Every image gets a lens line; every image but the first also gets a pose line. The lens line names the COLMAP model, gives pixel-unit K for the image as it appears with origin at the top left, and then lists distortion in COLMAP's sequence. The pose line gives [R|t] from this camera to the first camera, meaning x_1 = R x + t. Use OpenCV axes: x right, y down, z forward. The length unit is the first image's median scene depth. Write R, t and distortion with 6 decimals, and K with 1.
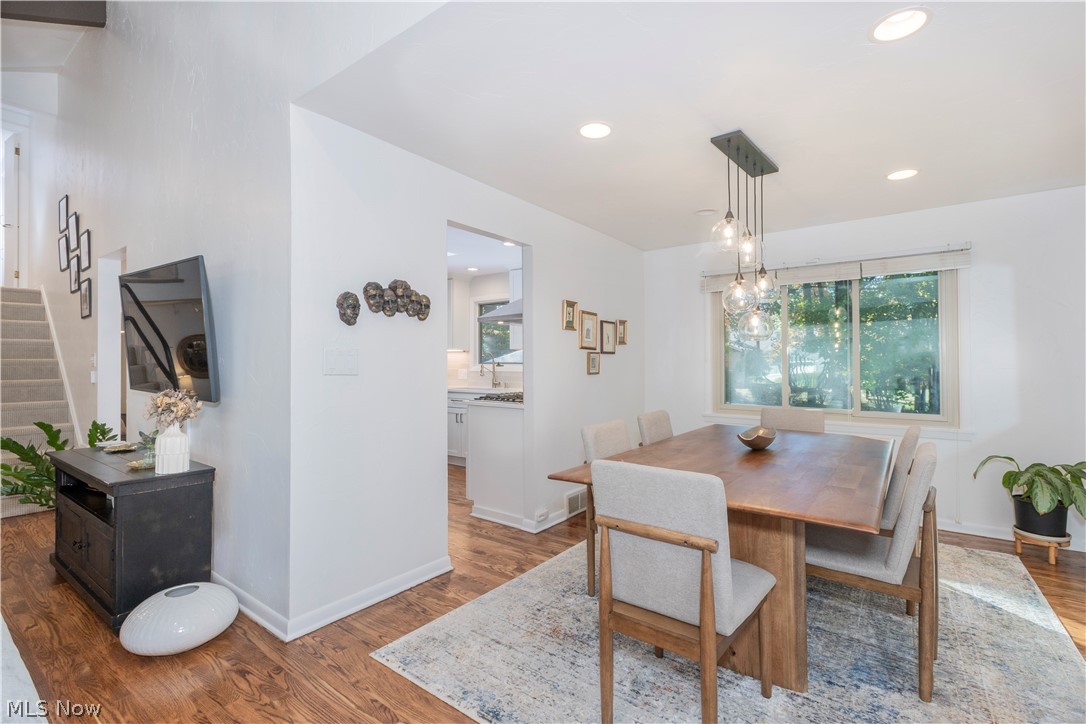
lens RADIAL K [[496.1, 0, 552.4], [0, 496.1, 347.8], [0, 0, 1]] dist [0.002110, 0.000038]
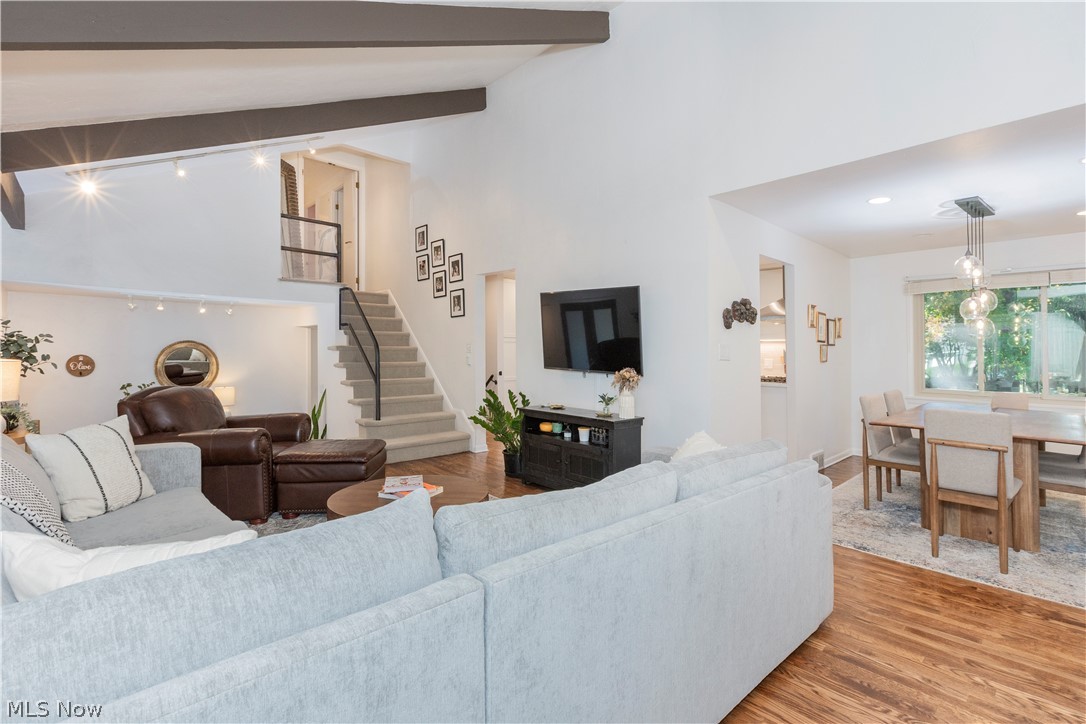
lens RADIAL K [[508.7, 0, 650.7], [0, 508.7, 333.7], [0, 0, 1]] dist [-0.000936, -0.000048]
pose [[0.997383, 0.006521, -0.071999, -0.541636], [-0.006713, 0.999975, -0.002423, -0.025642], [0.071981, 0.002899, 0.997402, -0.643027]]
